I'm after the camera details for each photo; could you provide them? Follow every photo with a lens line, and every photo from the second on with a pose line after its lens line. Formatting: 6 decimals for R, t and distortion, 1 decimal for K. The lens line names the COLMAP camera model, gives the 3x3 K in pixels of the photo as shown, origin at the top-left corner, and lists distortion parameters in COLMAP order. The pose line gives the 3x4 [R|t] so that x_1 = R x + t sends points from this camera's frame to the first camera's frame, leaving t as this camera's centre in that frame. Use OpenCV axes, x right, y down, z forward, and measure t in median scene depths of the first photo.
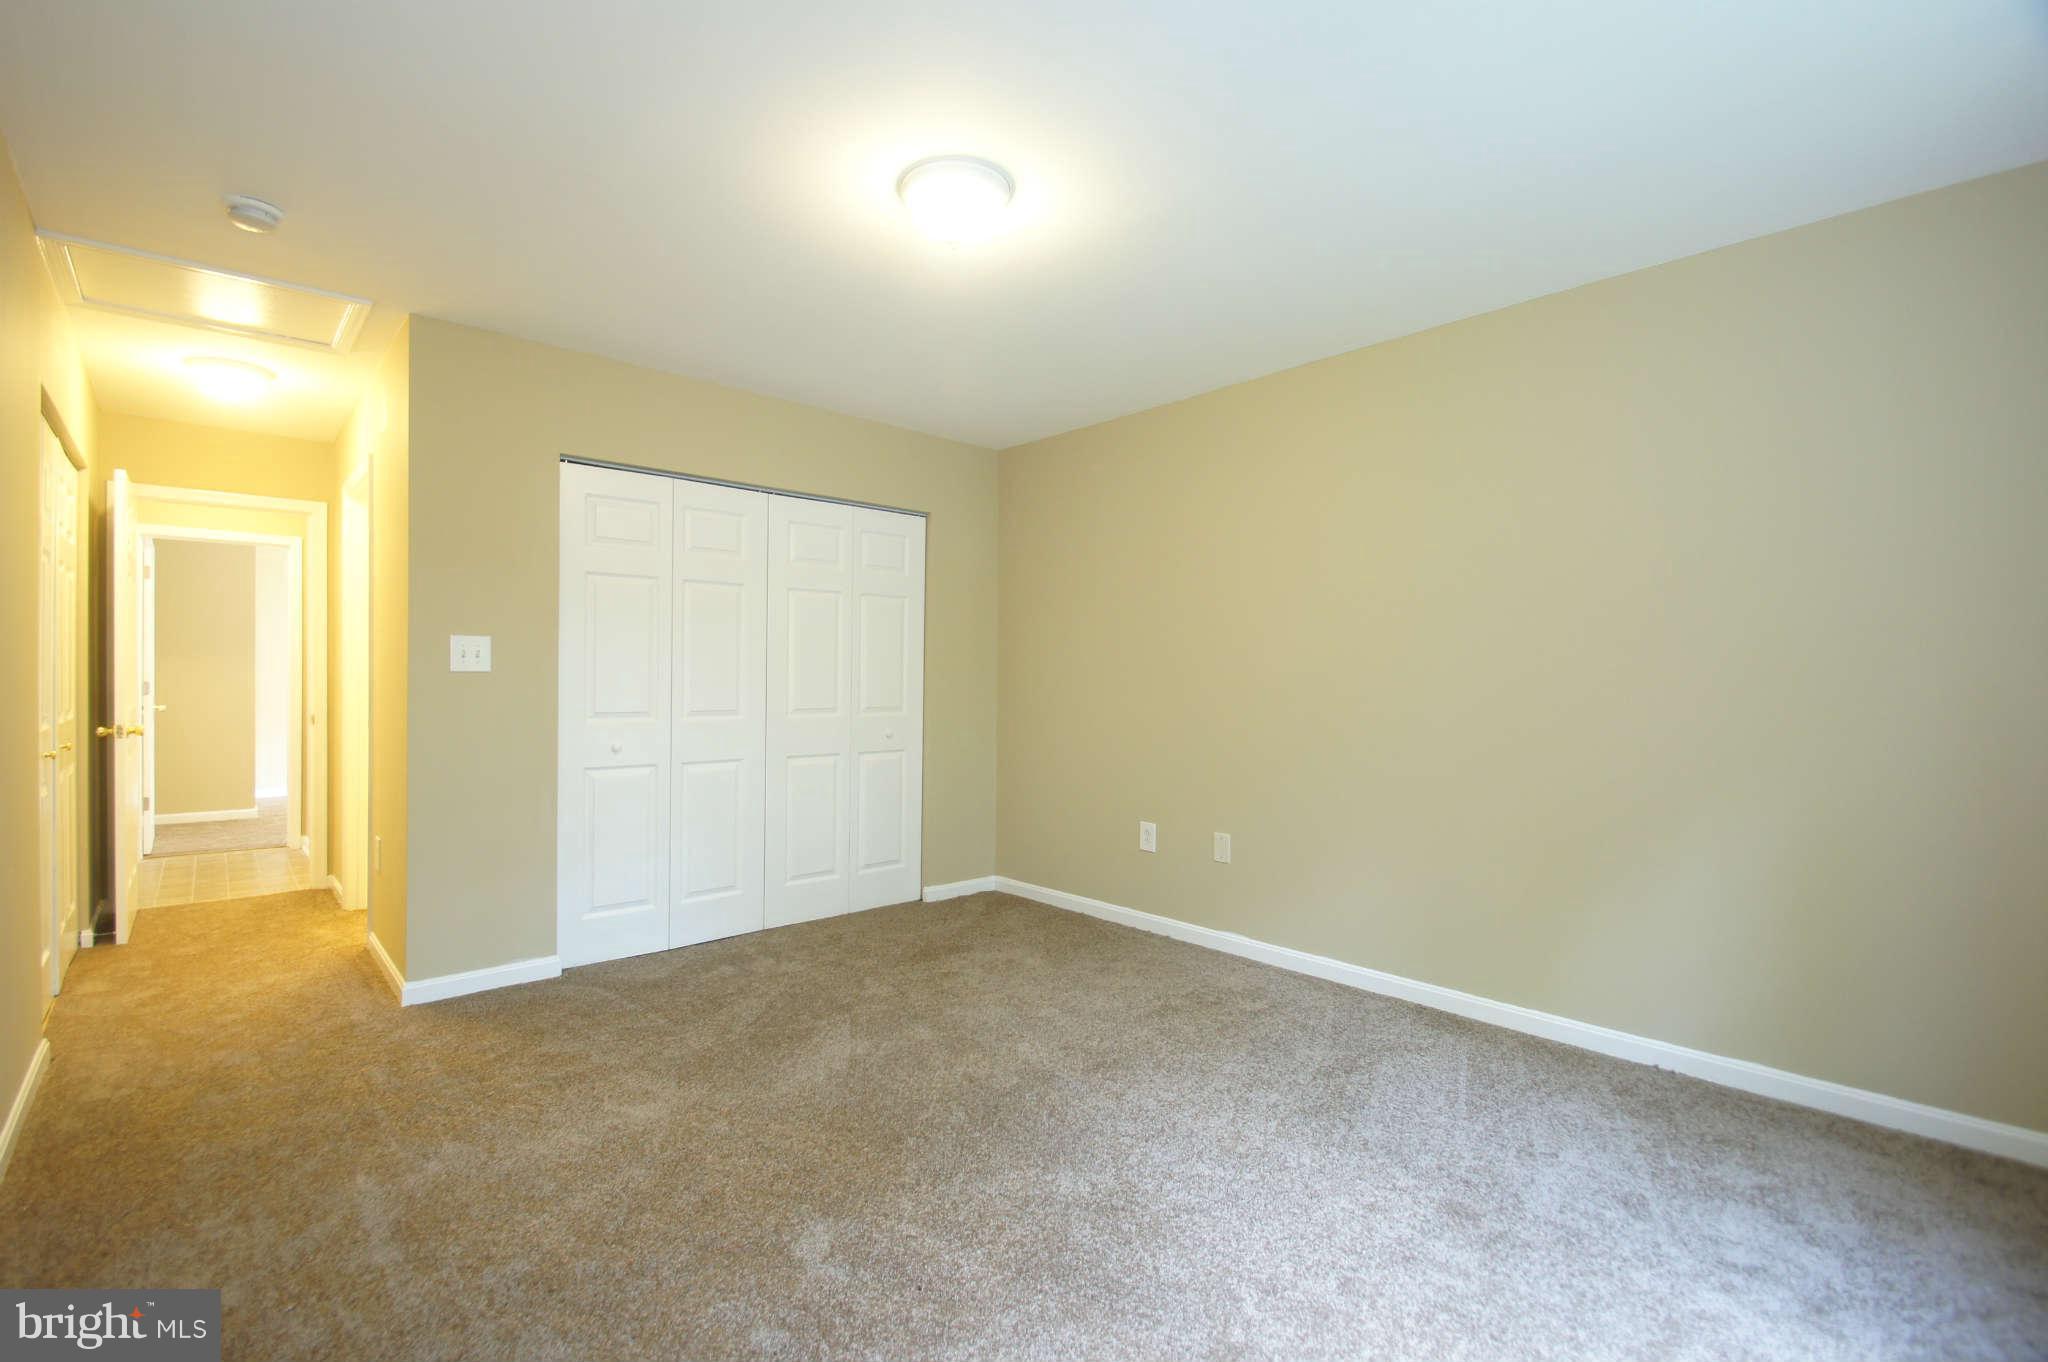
lens RADIAL K [[898.2, 0, 1016.4], [0, 898.2, 678.3], [0, 0, 1]] dist [-0.004137, -0.001021]
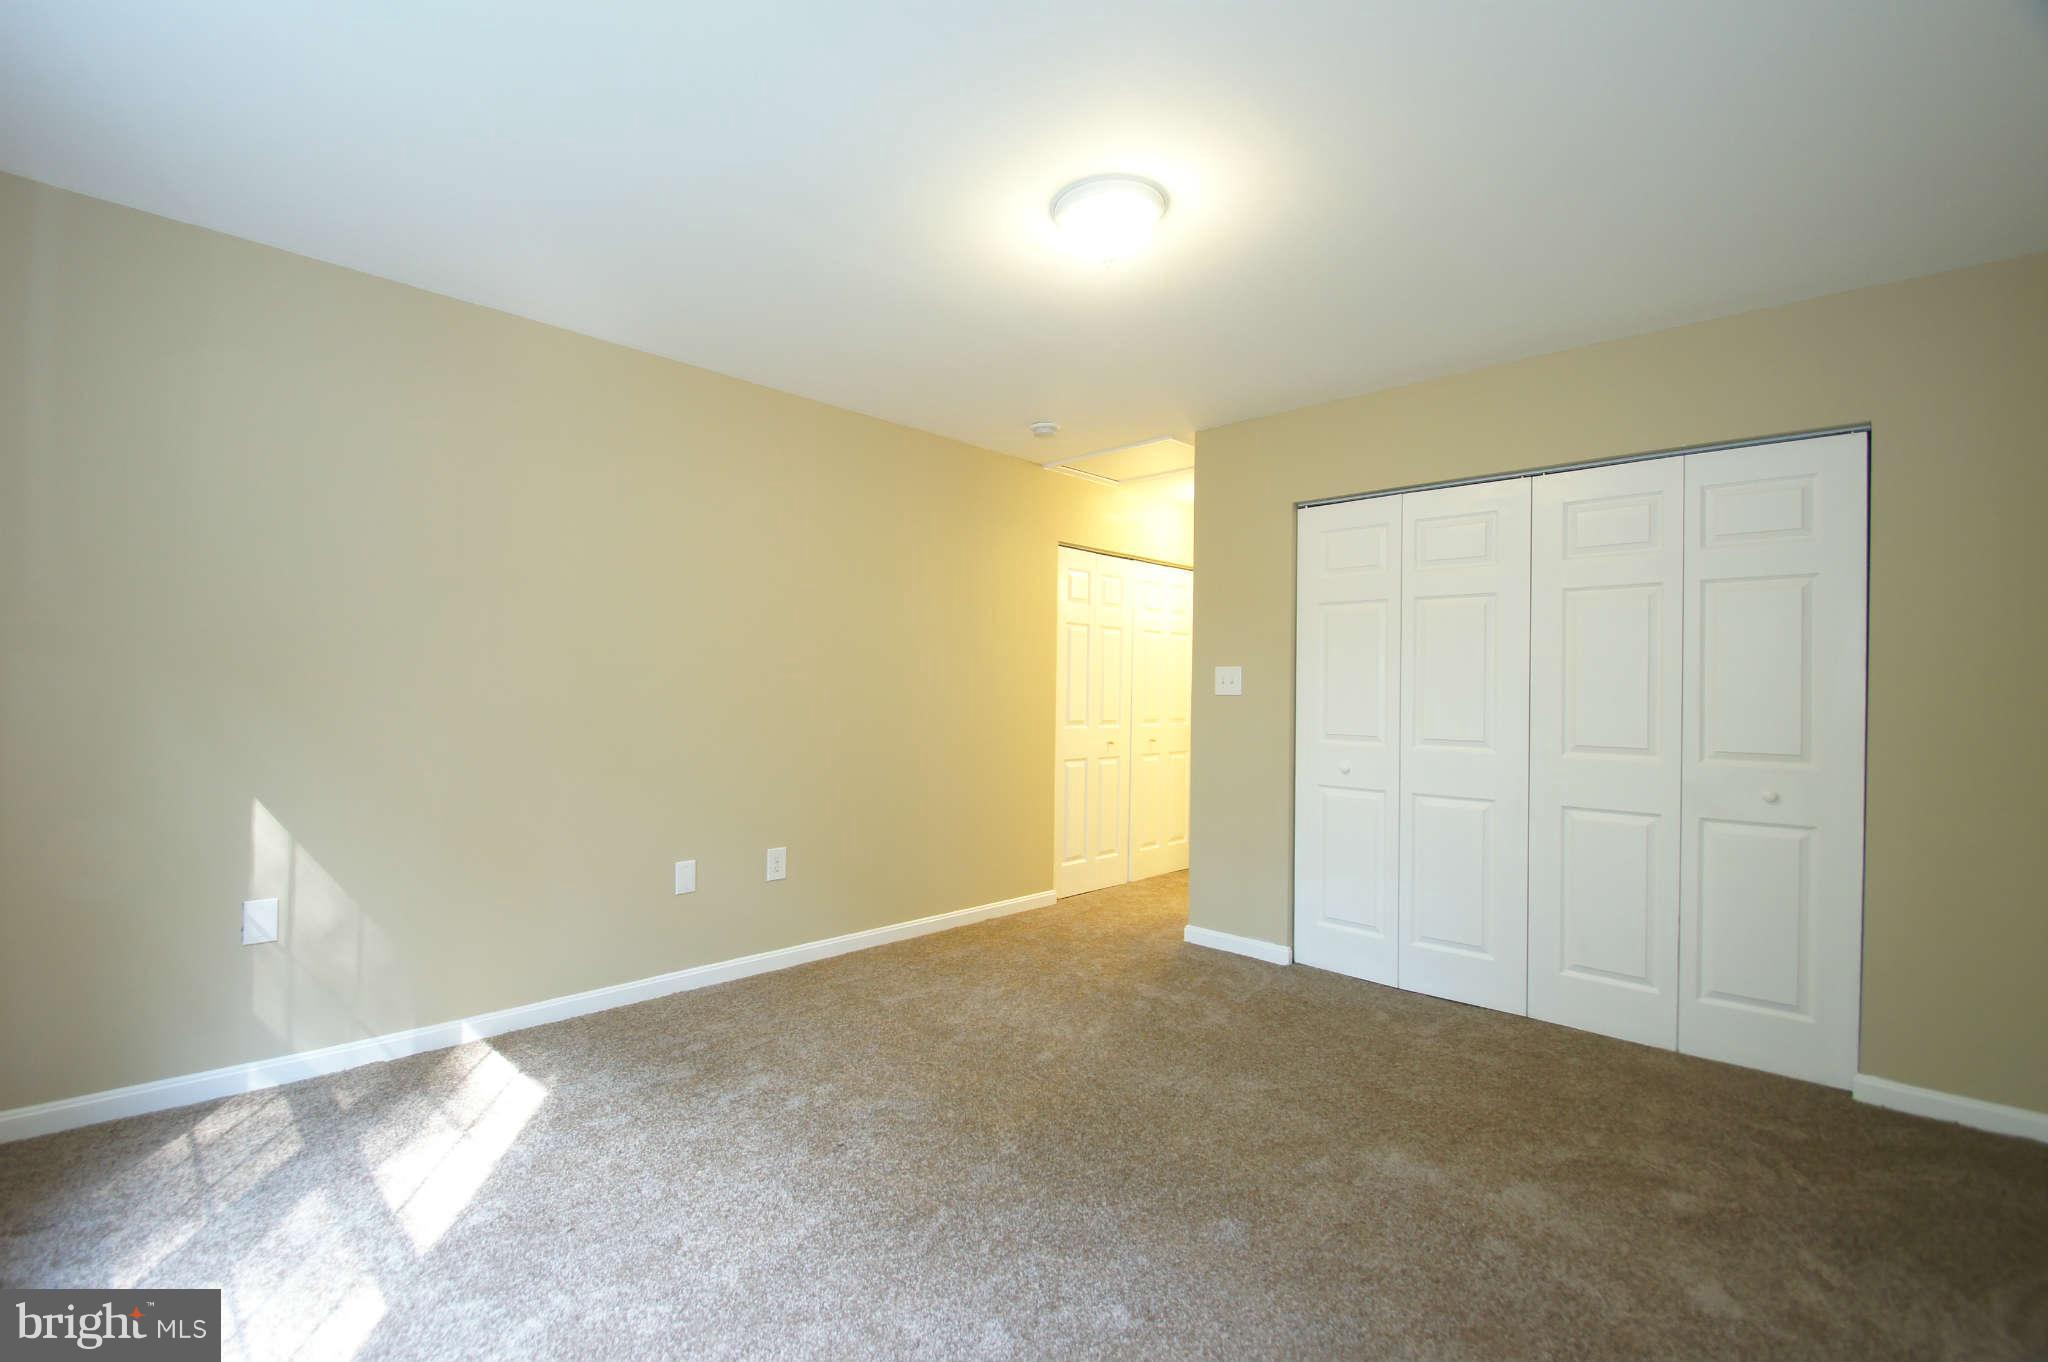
lens RADIAL K [[898.2, 0, 1011.2], [0, 898.2, 687.8], [0, 0, 1]] dist [-0.004137, -0.001021]
pose [[0.069386, -0.019167, -0.997406, 0.575240], [-0.024198, 0.999489, -0.020890, 0.014878], [0.997296, 0.025585, 0.068887, 0.549537]]
